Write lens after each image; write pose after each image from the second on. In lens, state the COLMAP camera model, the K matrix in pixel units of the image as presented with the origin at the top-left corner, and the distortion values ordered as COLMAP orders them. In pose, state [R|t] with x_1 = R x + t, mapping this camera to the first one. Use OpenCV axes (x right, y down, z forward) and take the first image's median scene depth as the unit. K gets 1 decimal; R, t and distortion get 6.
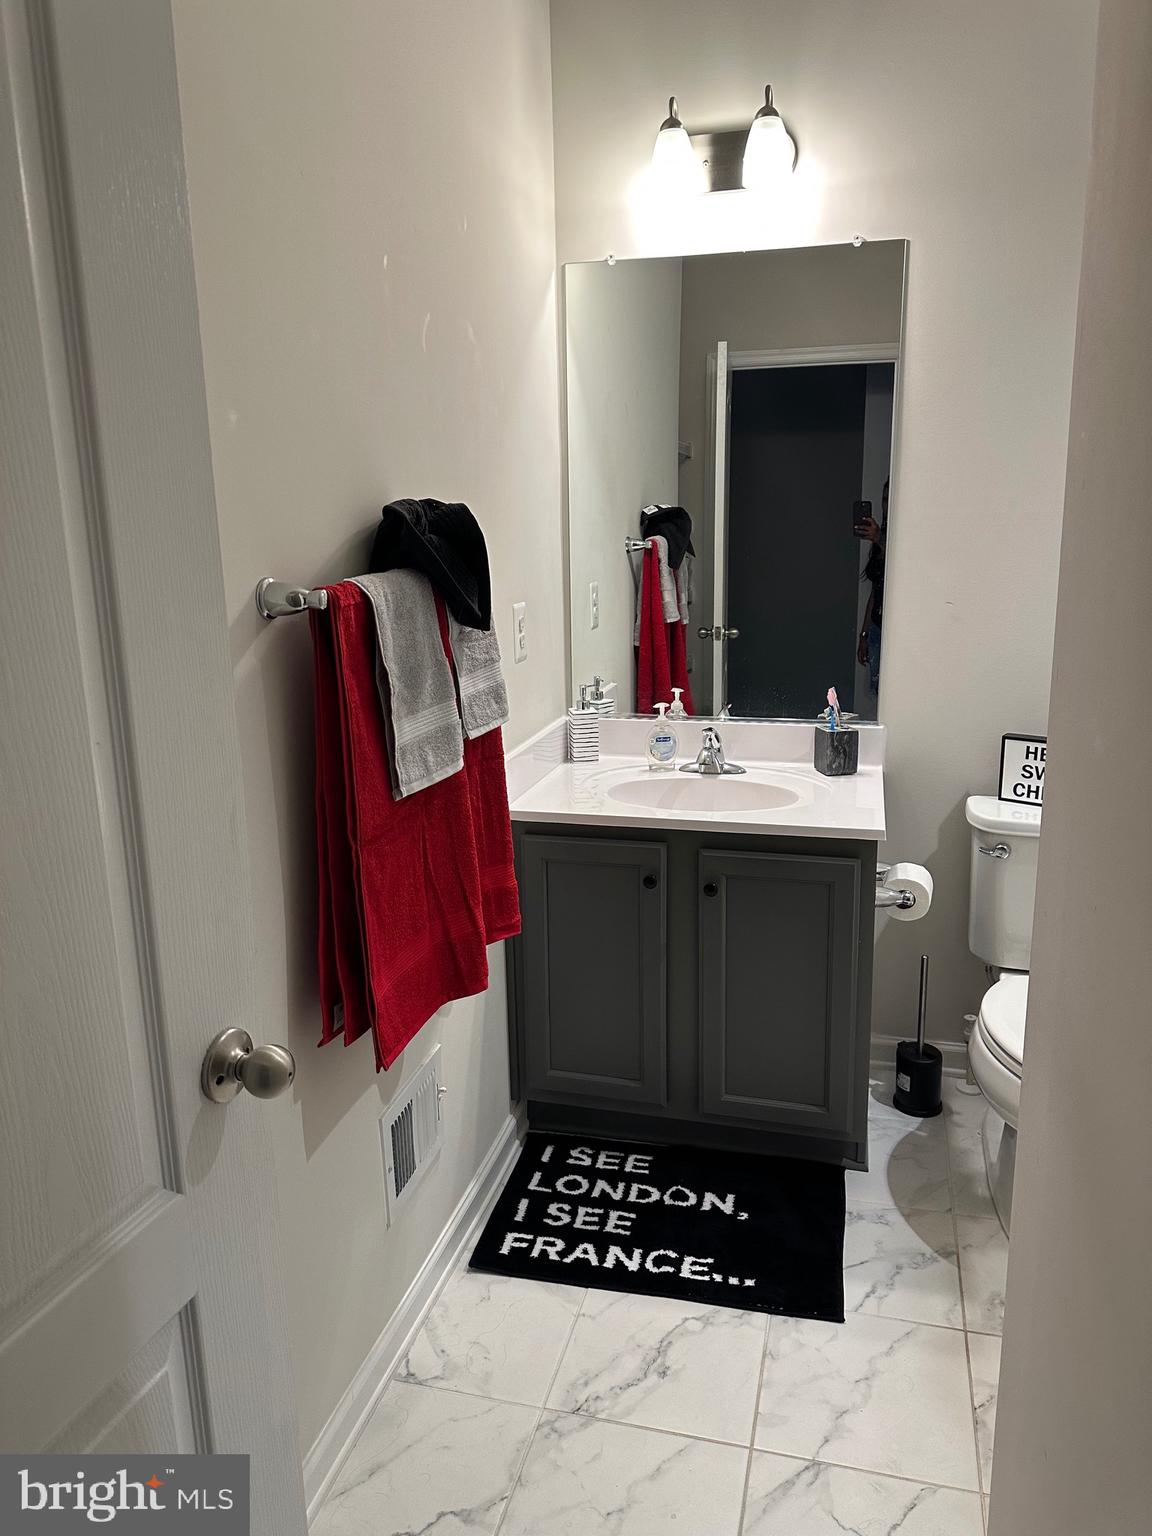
lens RADIAL K [[1087.1, 0, 576.0], [0, 1087.1, 768.0], [0, 0, 1]] dist [0.092814, -0.095550]
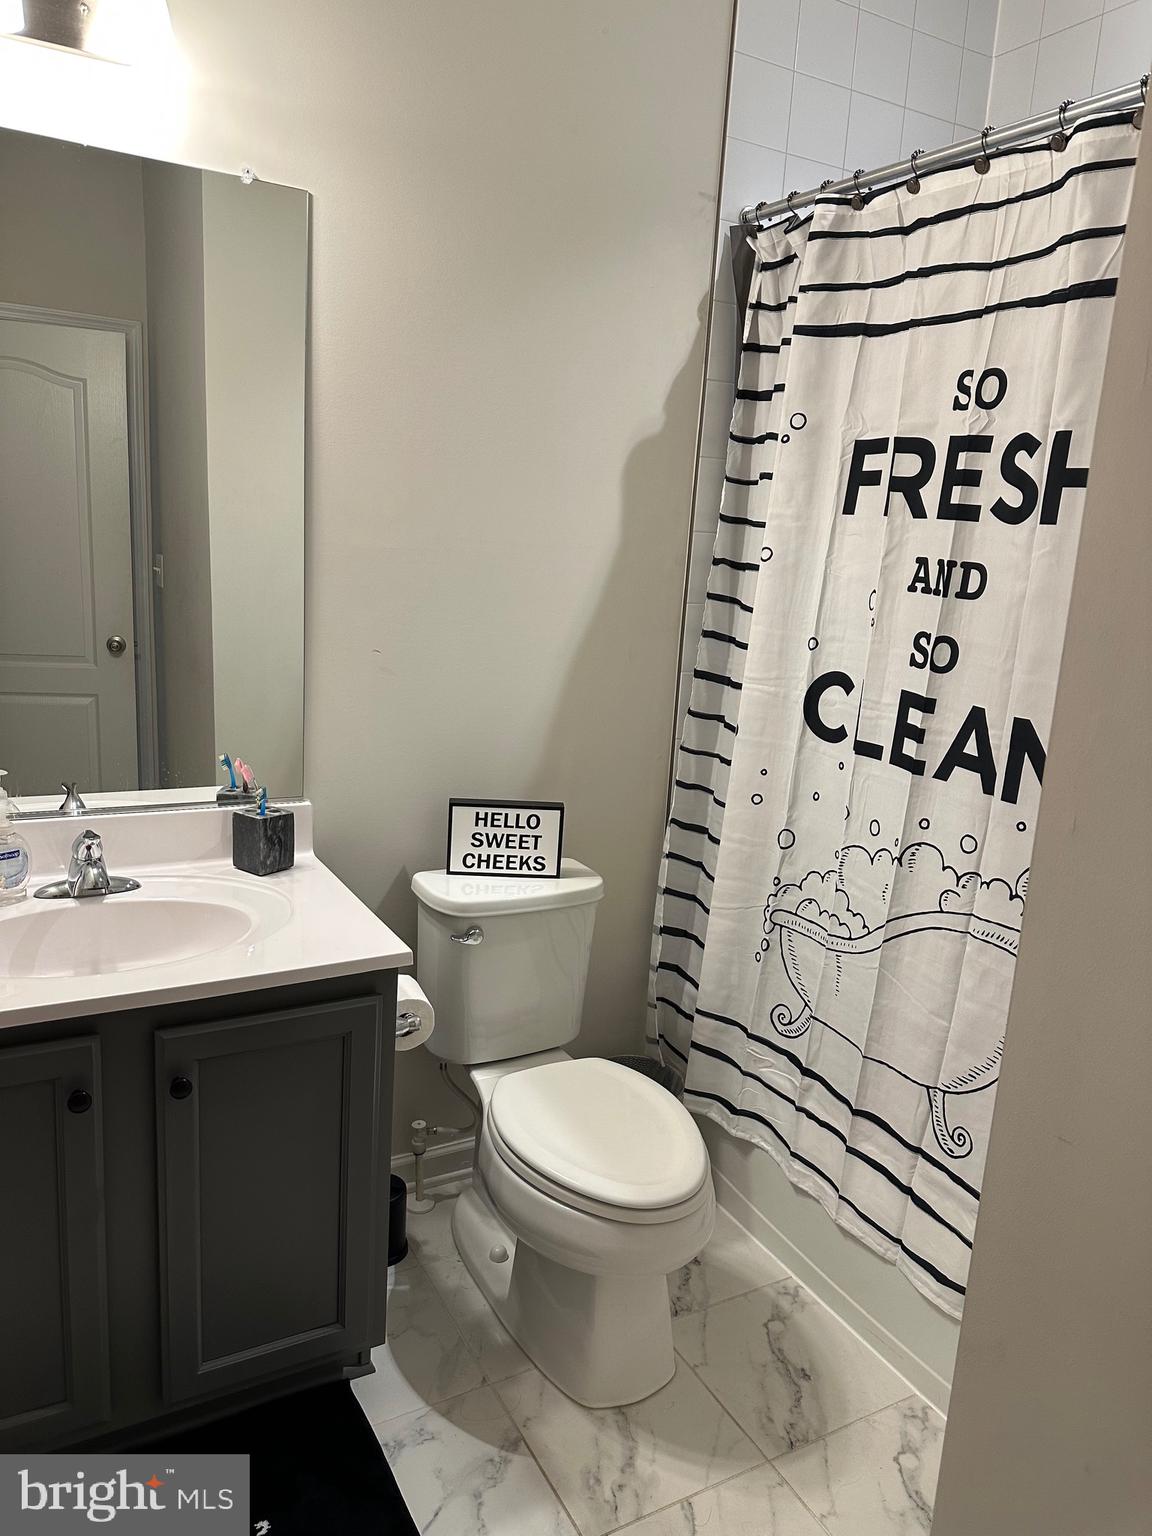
lens RADIAL K [[1087.1, 0, 576.0], [0, 1087.1, 768.0], [0, 0, 1]] dist [0.092814, -0.095550]
pose [[0.712249, -0.086175, 0.696617, -0.146852], [0.078711, 0.995981, 0.042730, -0.087018], [-0.697500, 0.024397, 0.716169, 0.307714]]
